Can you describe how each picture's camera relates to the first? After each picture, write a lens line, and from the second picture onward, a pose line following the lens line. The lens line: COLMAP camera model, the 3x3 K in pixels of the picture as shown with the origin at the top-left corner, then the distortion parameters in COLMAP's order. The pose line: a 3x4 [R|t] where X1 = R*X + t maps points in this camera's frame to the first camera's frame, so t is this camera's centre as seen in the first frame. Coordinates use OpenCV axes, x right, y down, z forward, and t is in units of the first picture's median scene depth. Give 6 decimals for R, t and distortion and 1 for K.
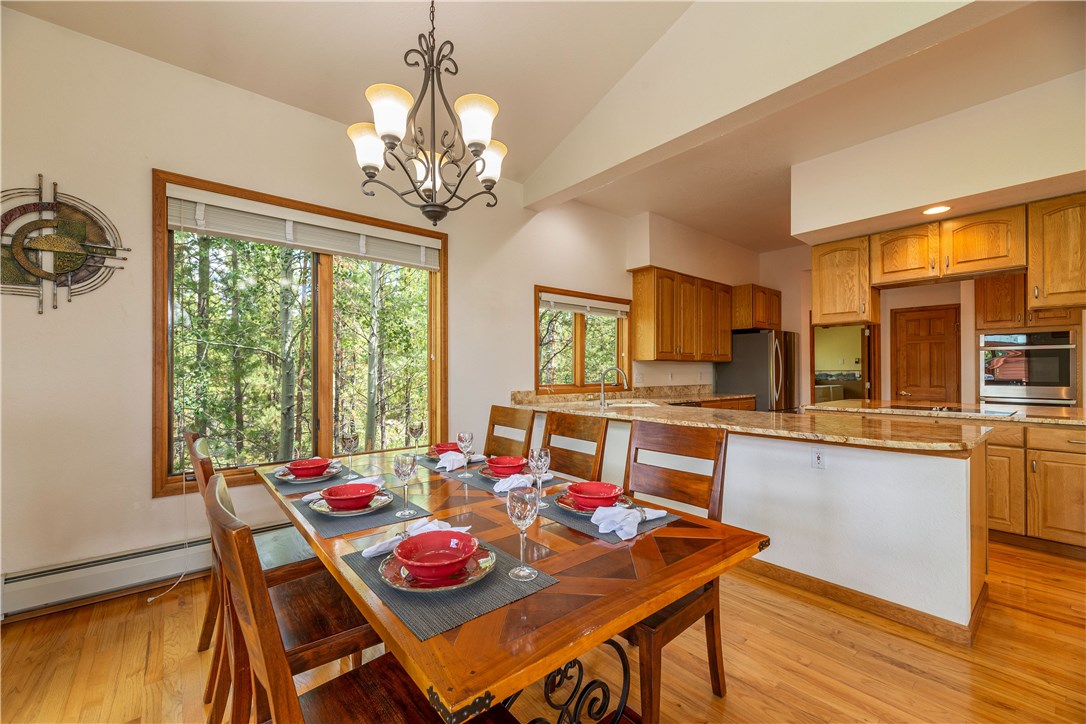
lens RADIAL K [[439.9, 0, 534.7], [0, 439.9, 363.6], [0, 0, 1]] dist [-0.001799, 0.000598]
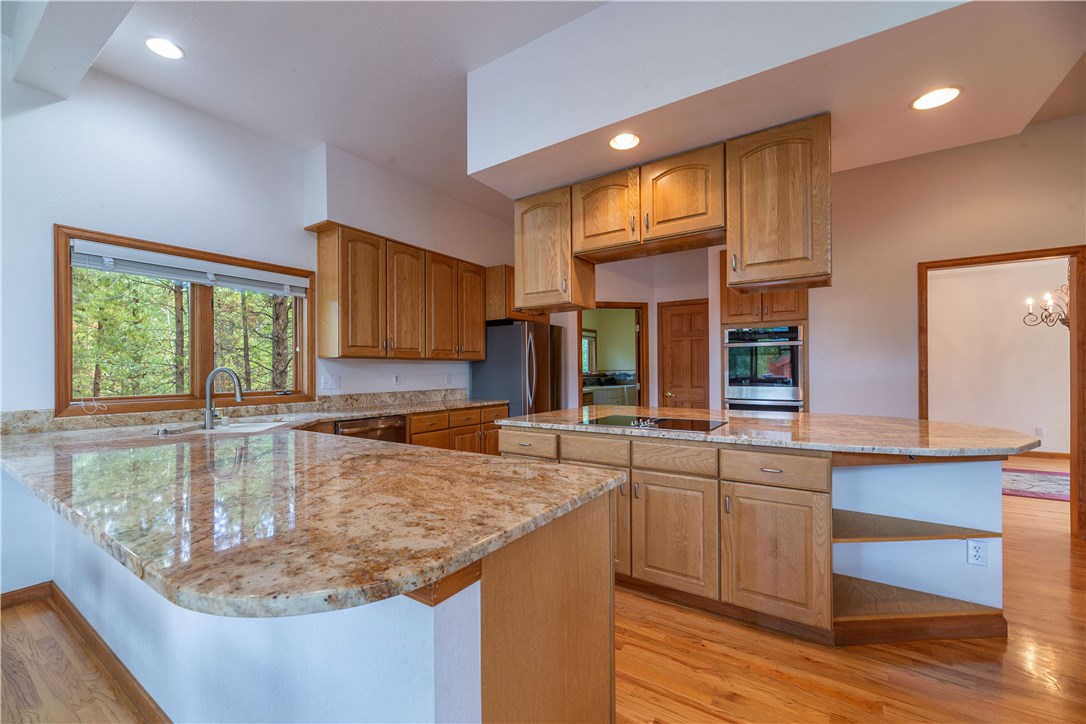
lens RADIAL K [[439.9, 0, 534.7], [0, 439.9, 363.6], [0, 0, 1]] dist [-0.001799, 0.000598]
pose [[0.959386, -0.001674, 0.282092, 0.479546], [0.001948, 0.999998, -0.000692, 0.004317], [-0.282090, 0.001213, 0.959387, 0.304746]]
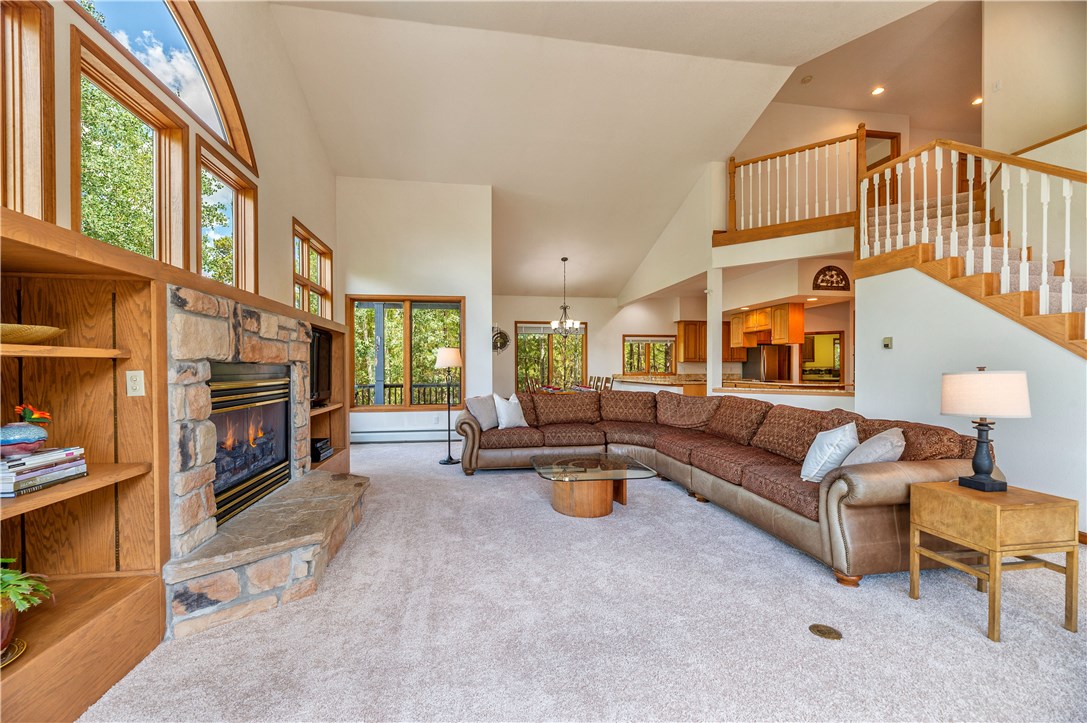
lens RADIAL K [[440.3, 0, 535.2], [0, 440.3, 363.1], [0, 0, 1]] dist [-0.001799, 0.000598]
pose [[0.863364, -0.003872, -0.504566, 0.969163], [0.007985, 0.999950, 0.005989, -0.027289], [0.504518, -0.009200, 0.863352, -1.710520]]
